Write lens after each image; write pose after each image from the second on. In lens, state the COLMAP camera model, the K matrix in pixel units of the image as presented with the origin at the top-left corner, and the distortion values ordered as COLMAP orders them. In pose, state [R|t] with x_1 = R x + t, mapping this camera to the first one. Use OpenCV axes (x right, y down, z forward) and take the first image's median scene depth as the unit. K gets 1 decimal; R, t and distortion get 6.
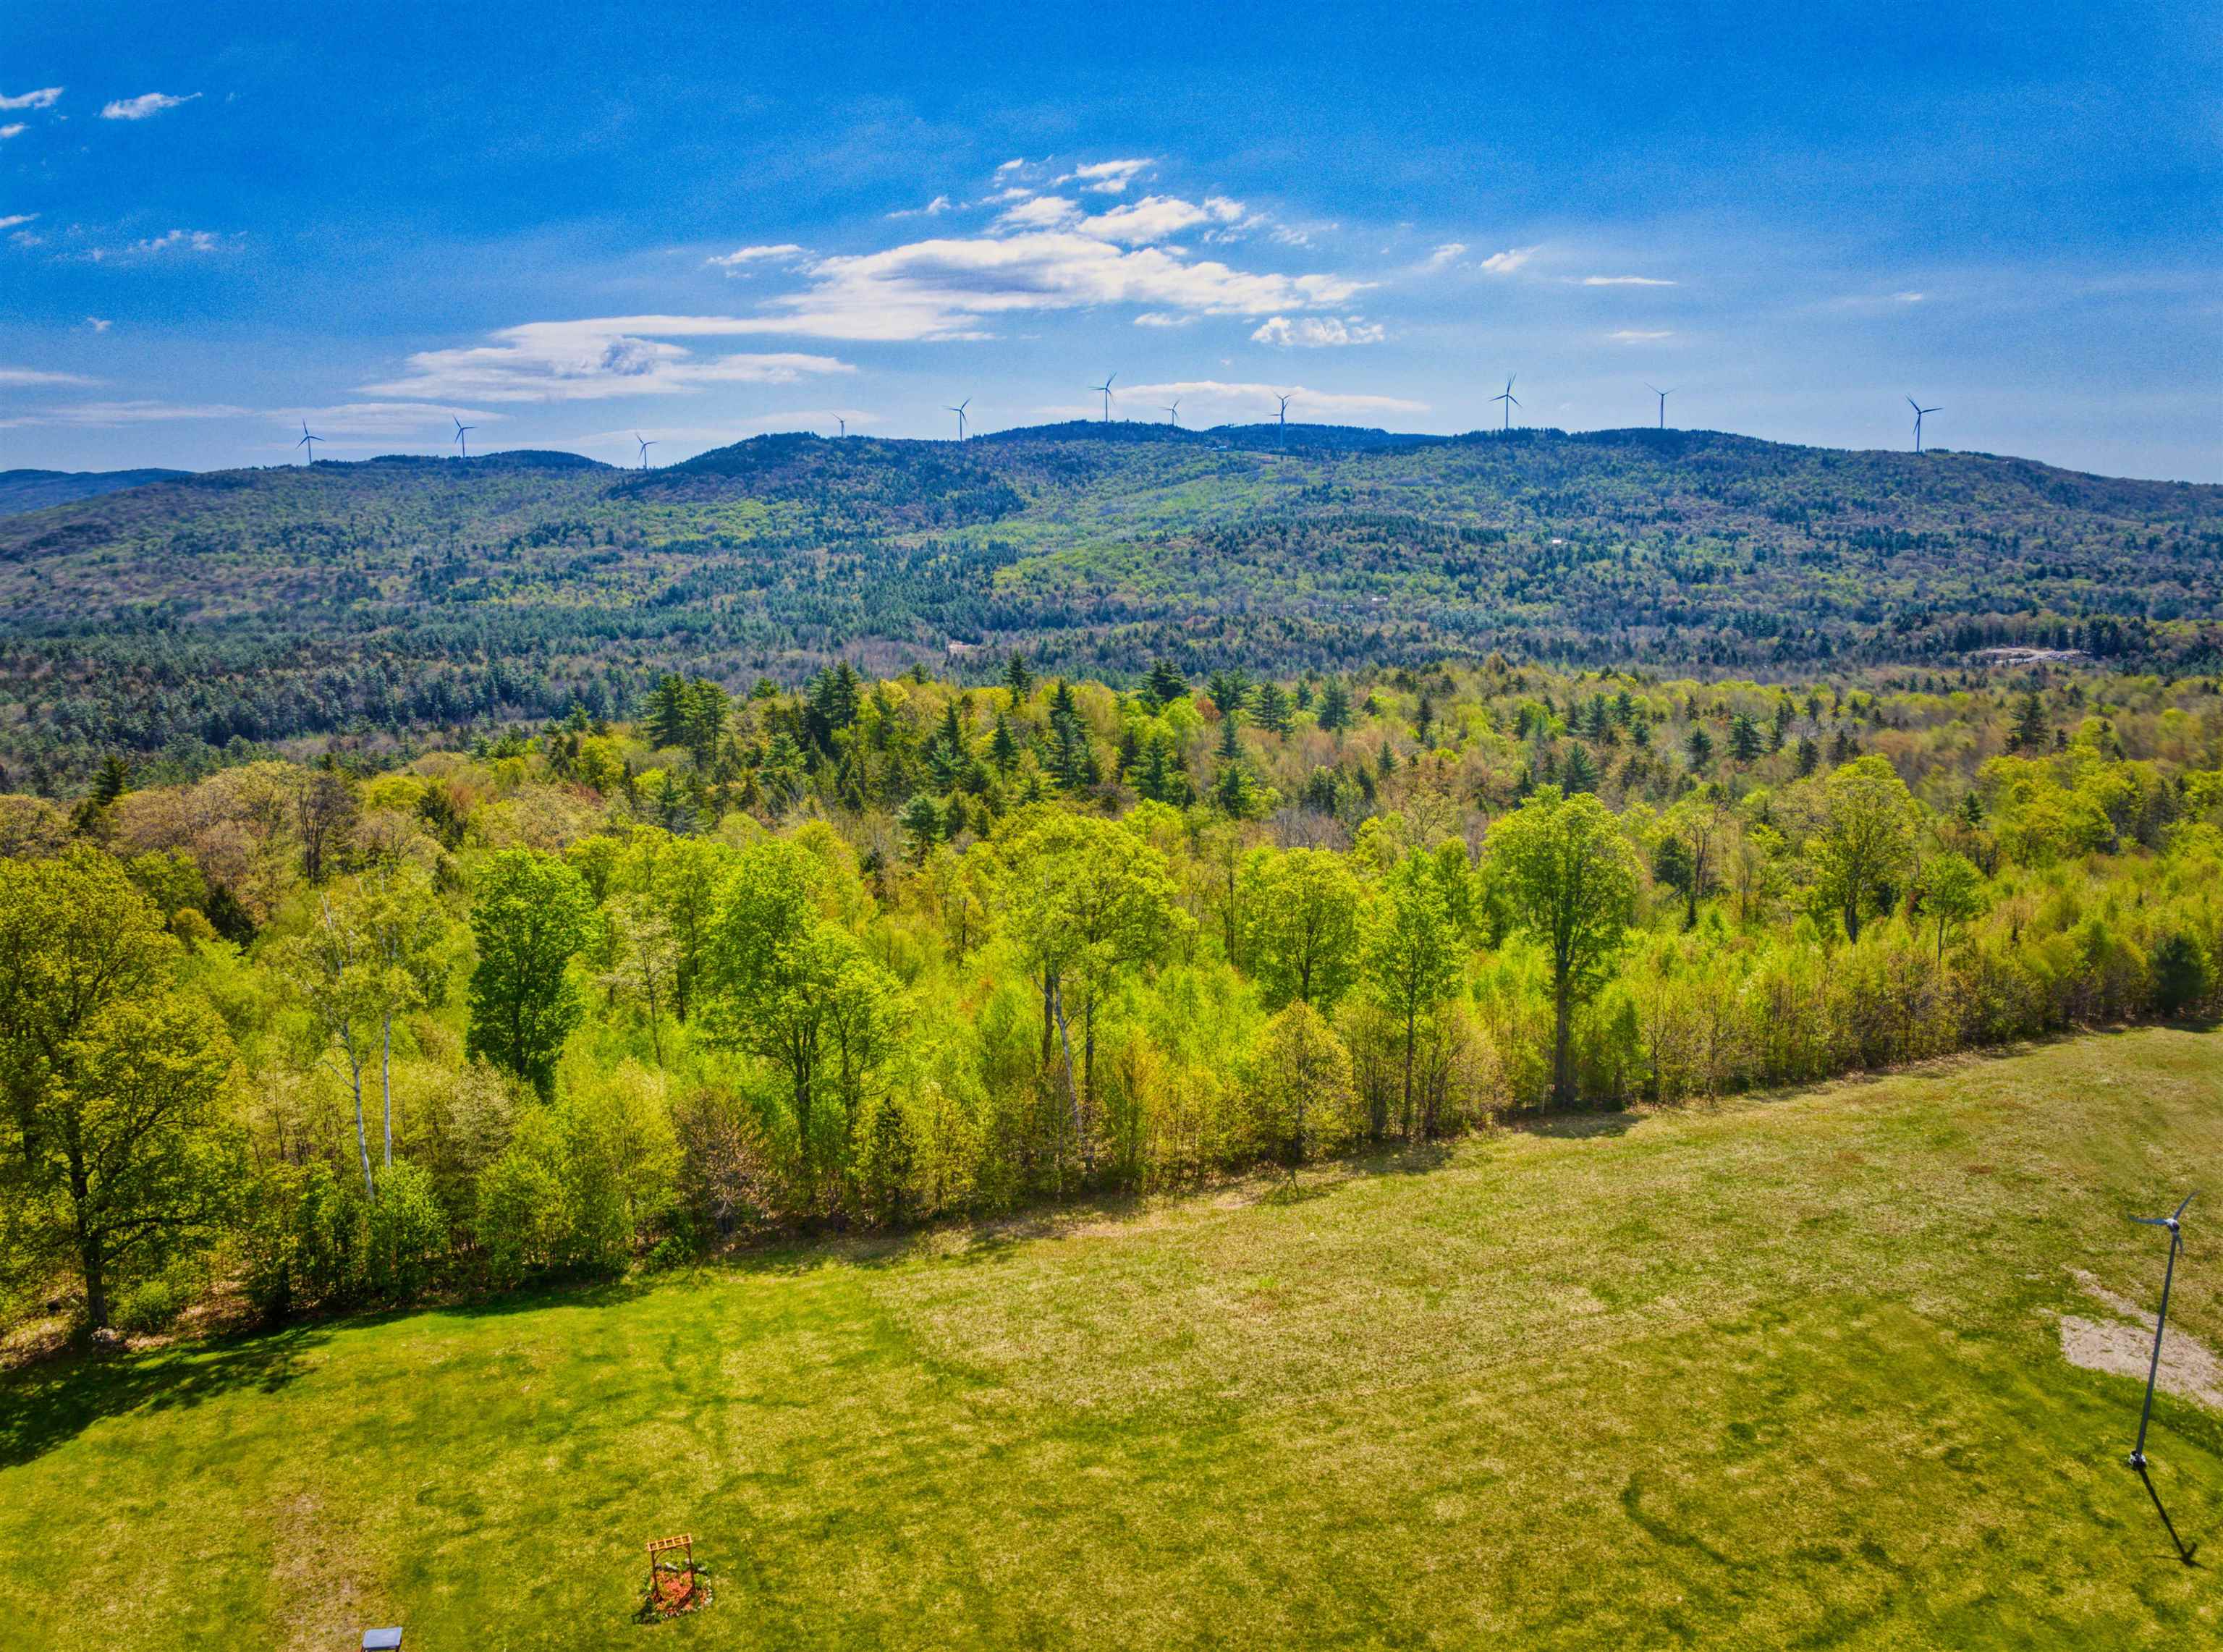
lens RADIAL K [[1625.8, 0, 1109.4], [0, 1625.8, 834.7], [0, 0, 1]] dist [-0.098623, 0.001296]
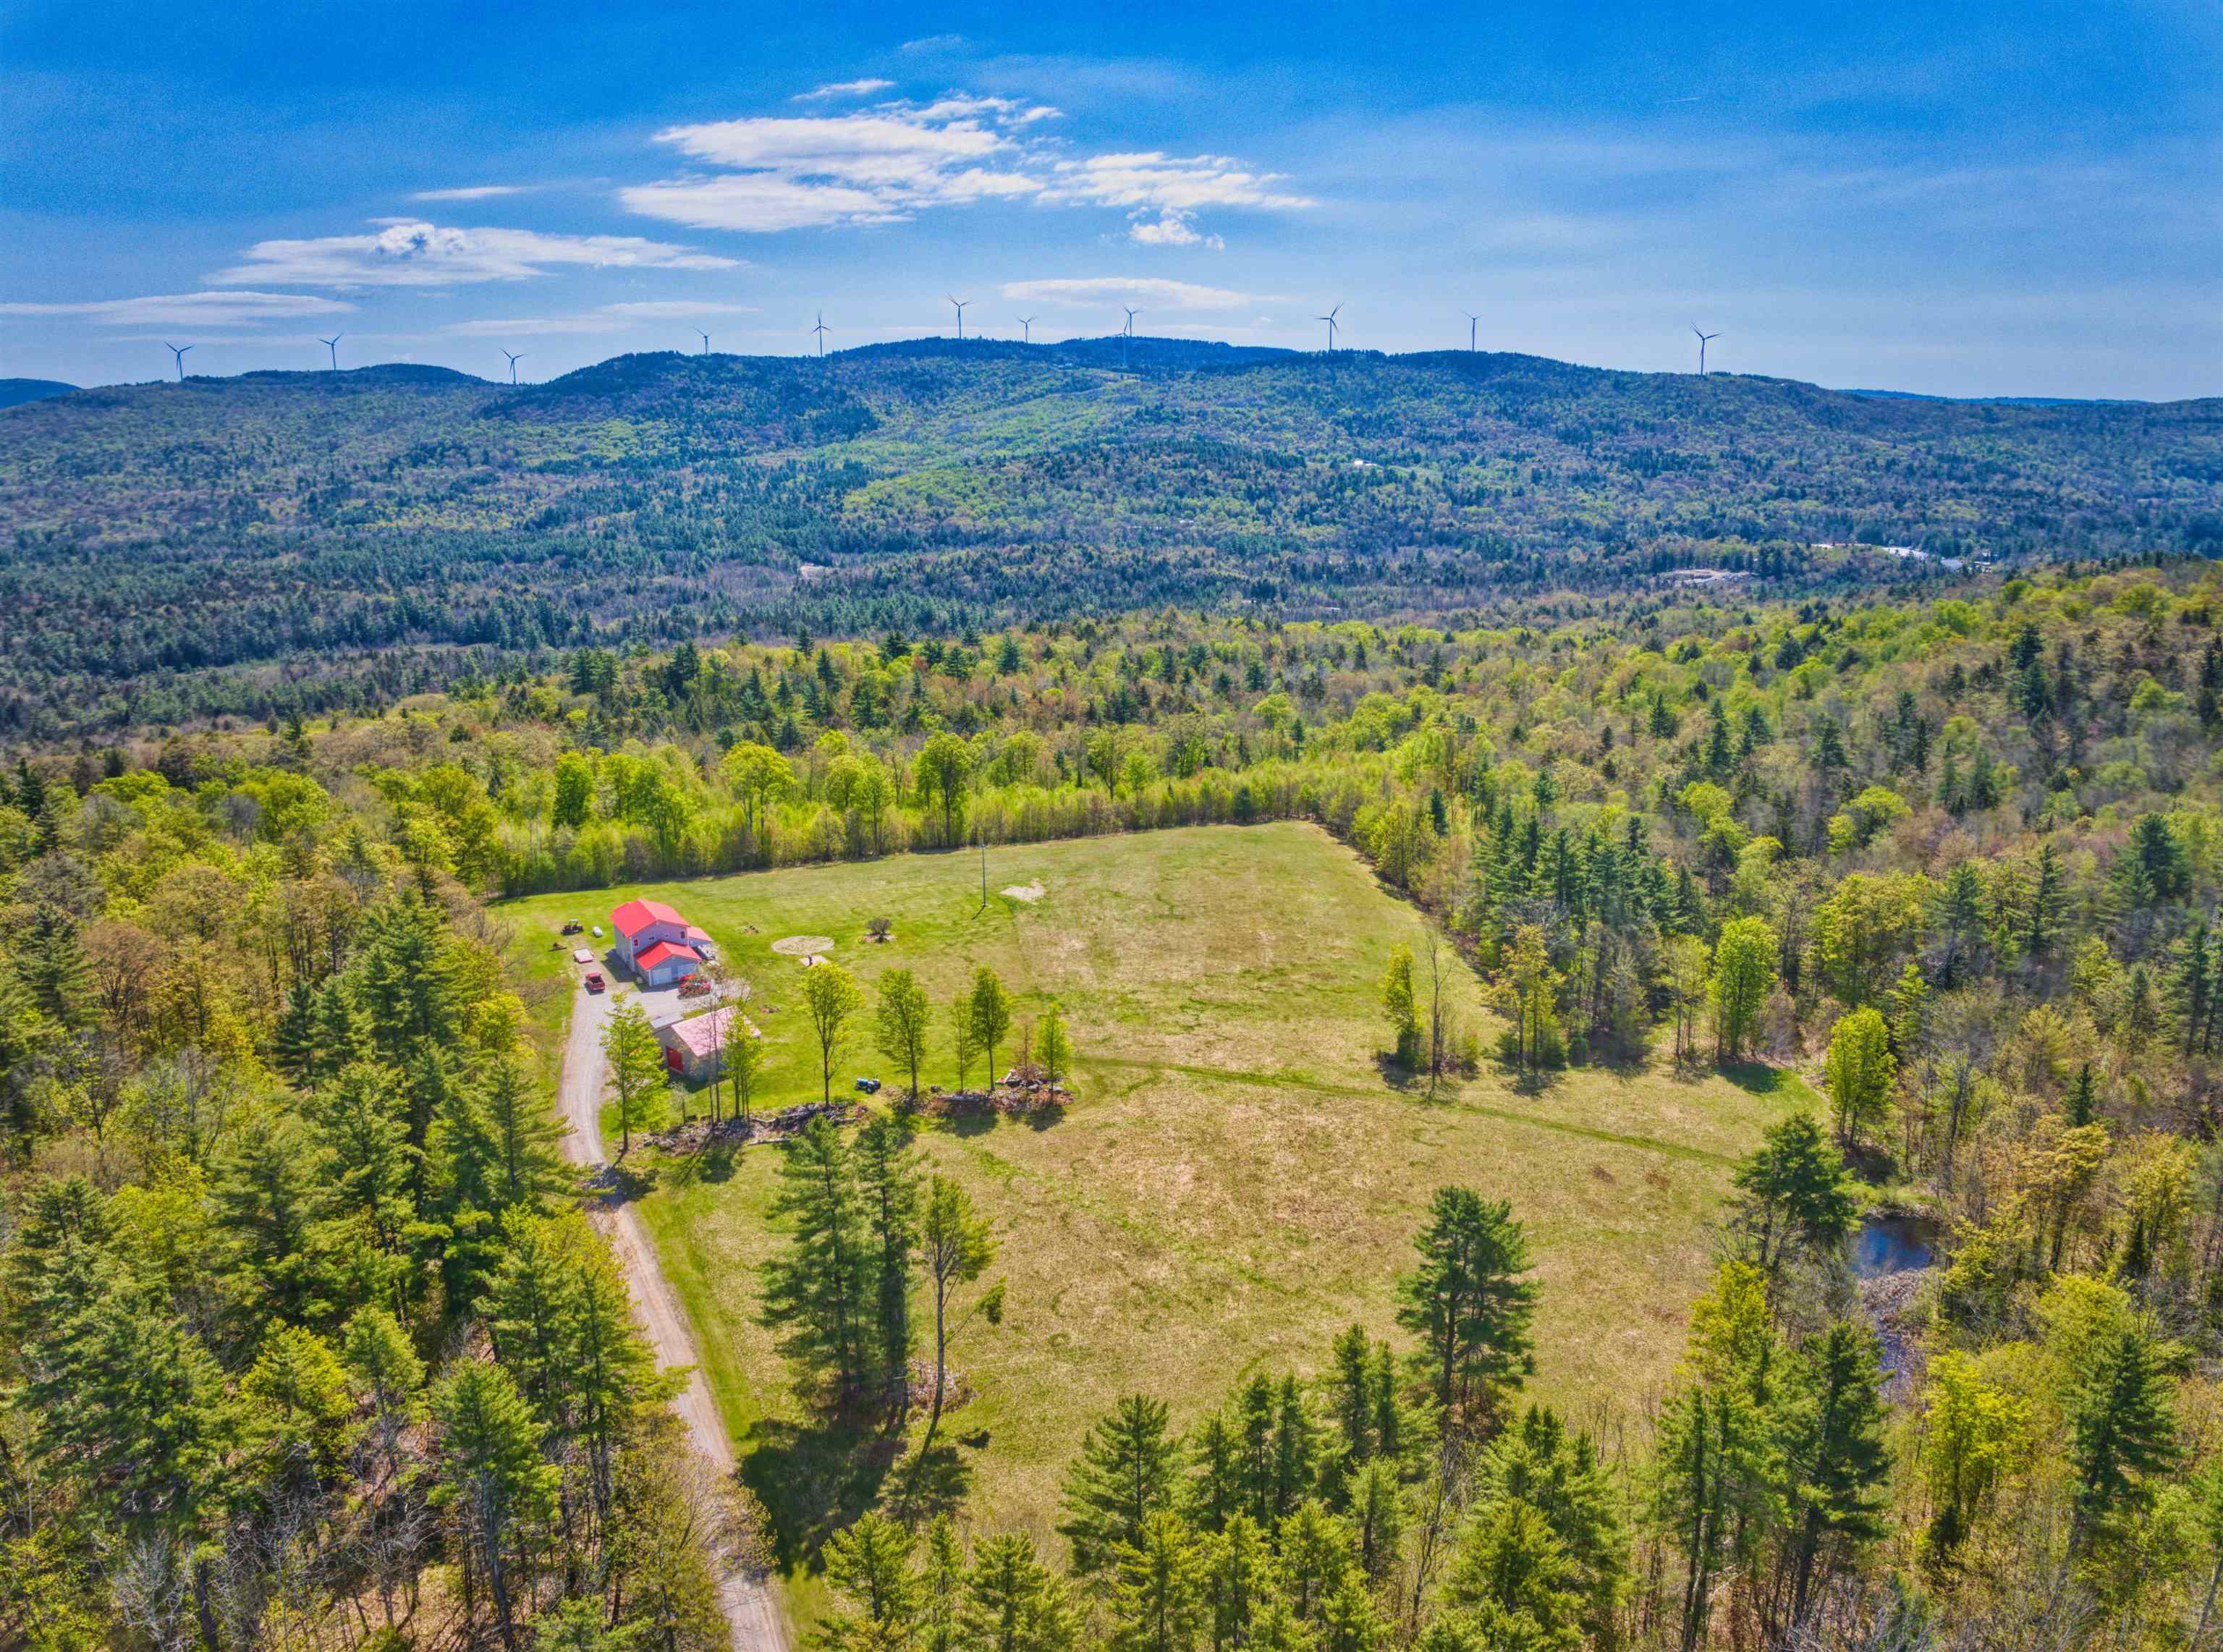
lens RADIAL K [[1615.8, 0, 1118.0], [0, 1615.8, 825.8], [0, 0, 1]] dist [-0.099693, 0.006824]
pose [[0.996698, -0.015557, 0.079700, 0.023790], [0.010720, 0.998094, 0.060774, -0.002119], [-0.080493, -0.059719, 0.994965, -0.115643]]
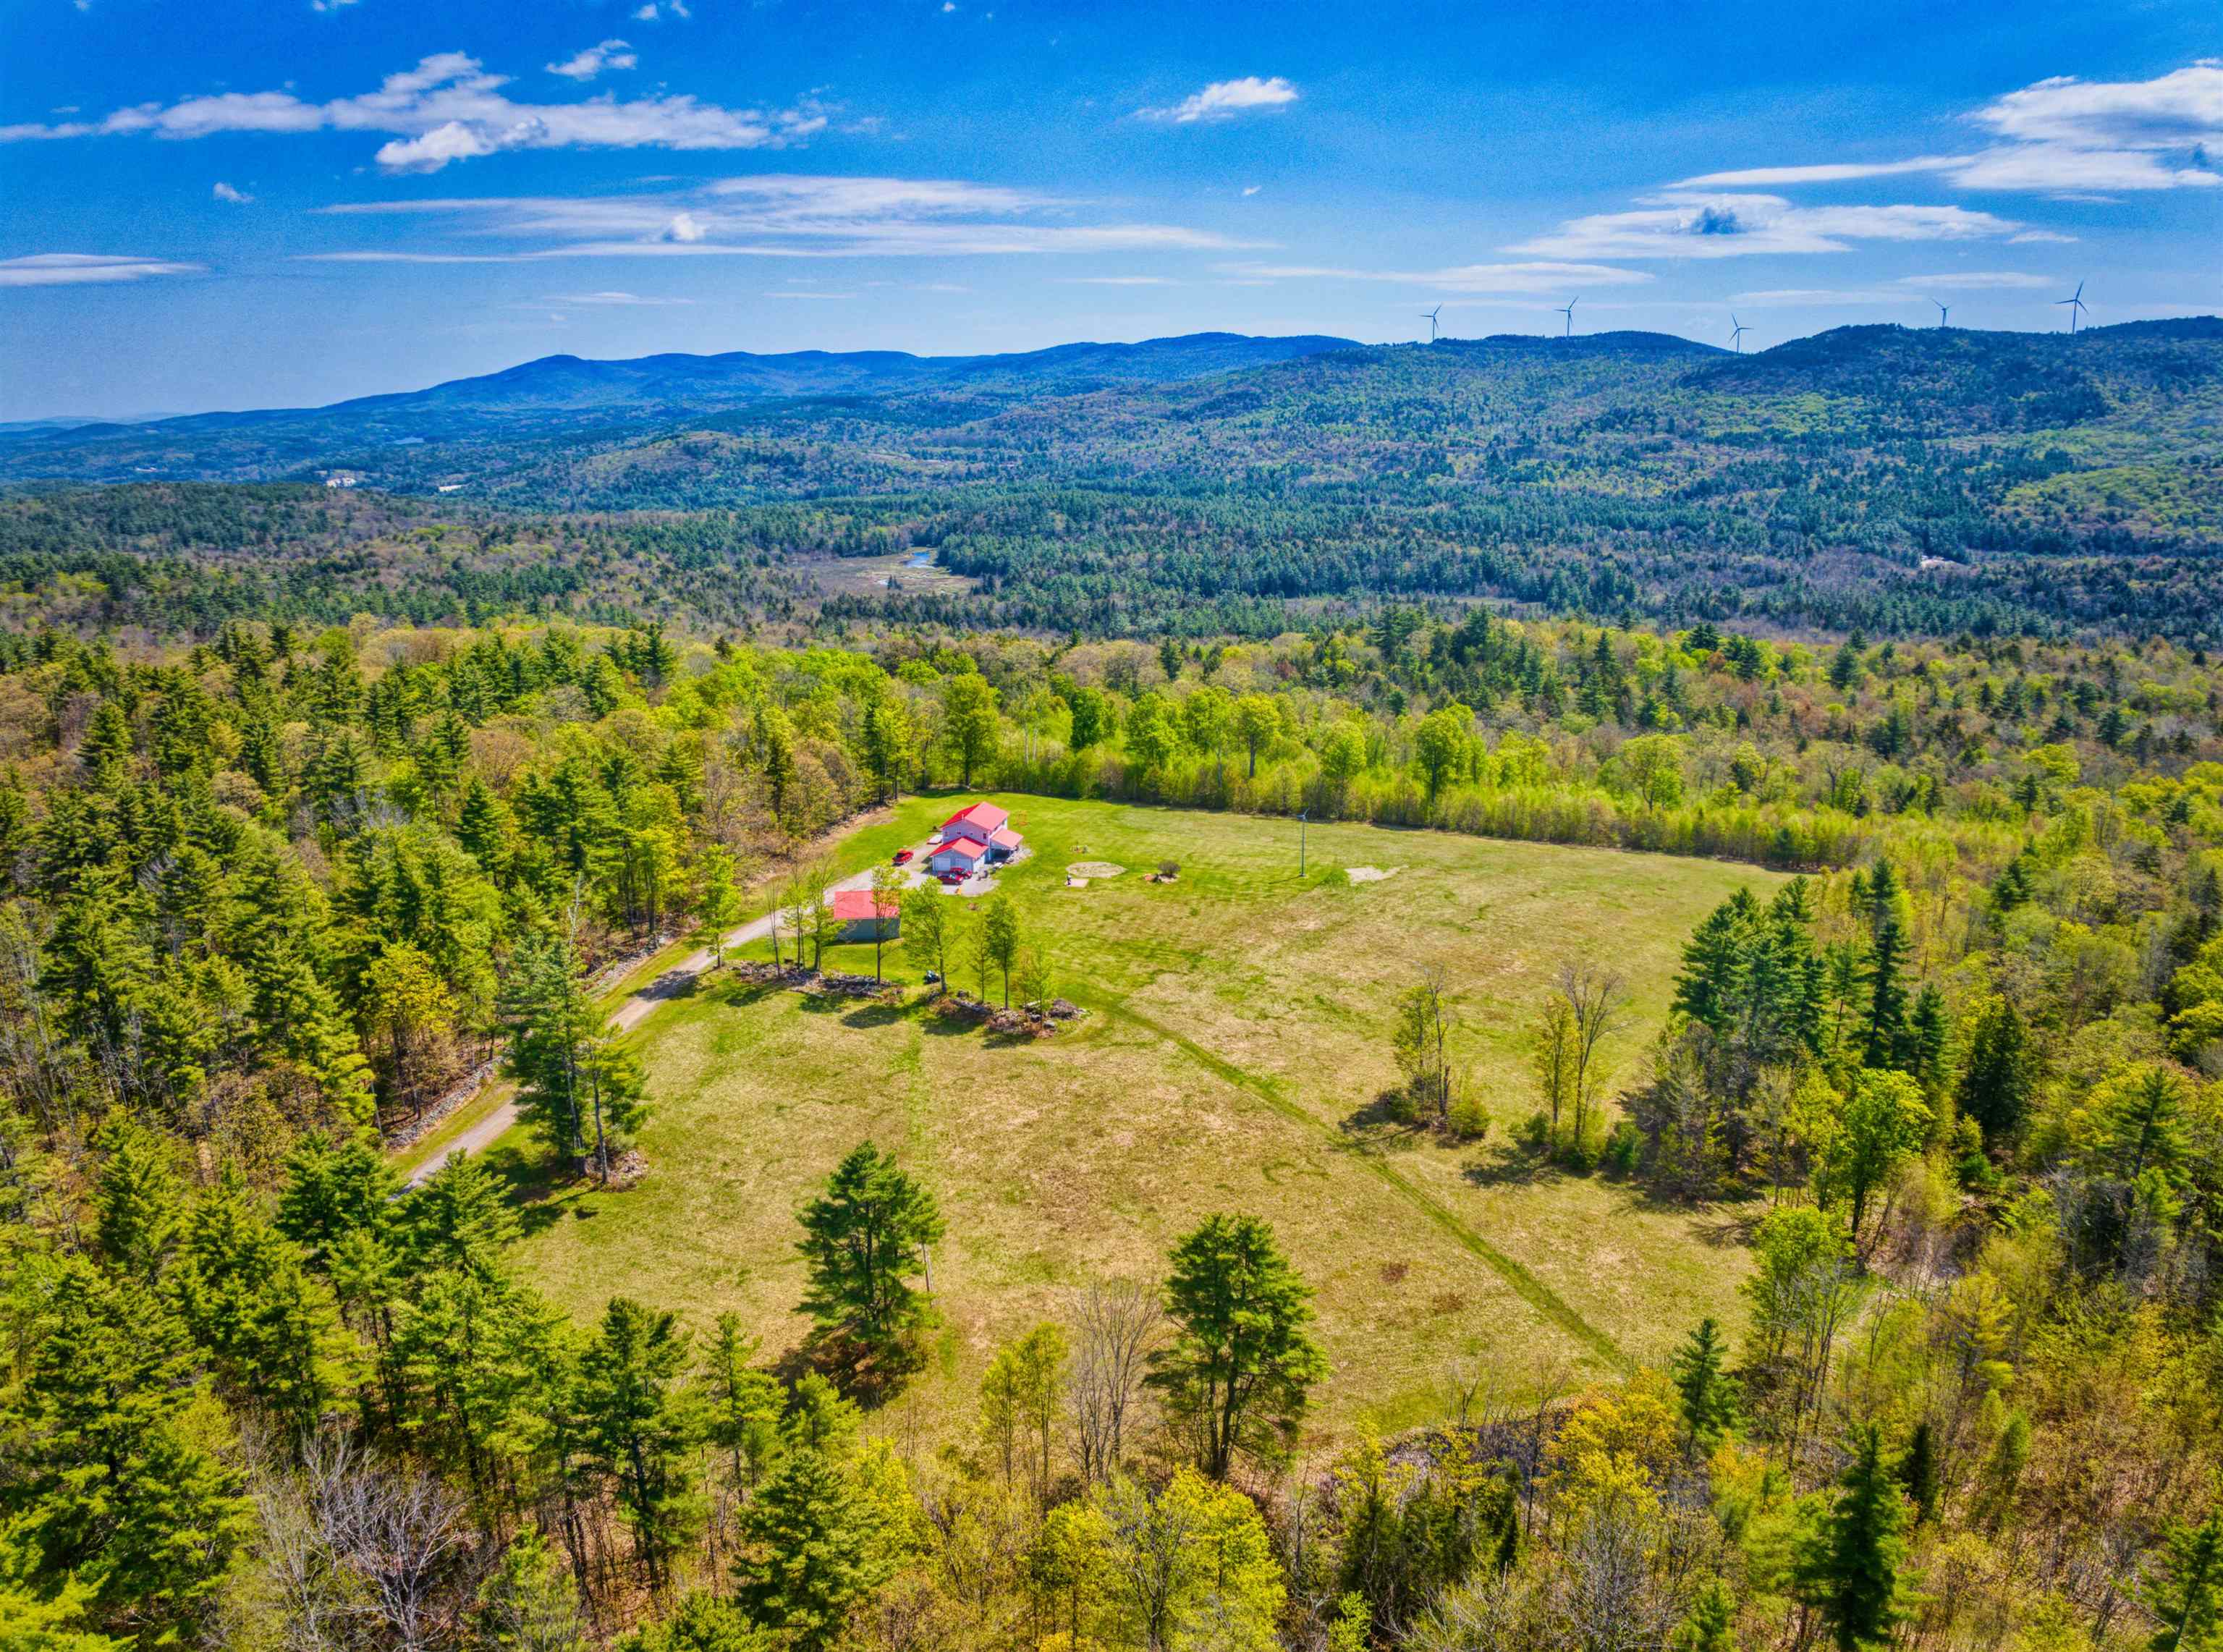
lens RADIAL K [[1615.8, 0, 1118.0], [0, 1615.8, 825.8], [0, 0, 1]] dist [-0.099693, 0.006824]
pose [[0.785833, 0.167390, -0.595354, 0.099865], [-0.118974, 0.985610, 0.120076, -0.006651], [0.606886, -0.023528, 0.794440, -0.097623]]
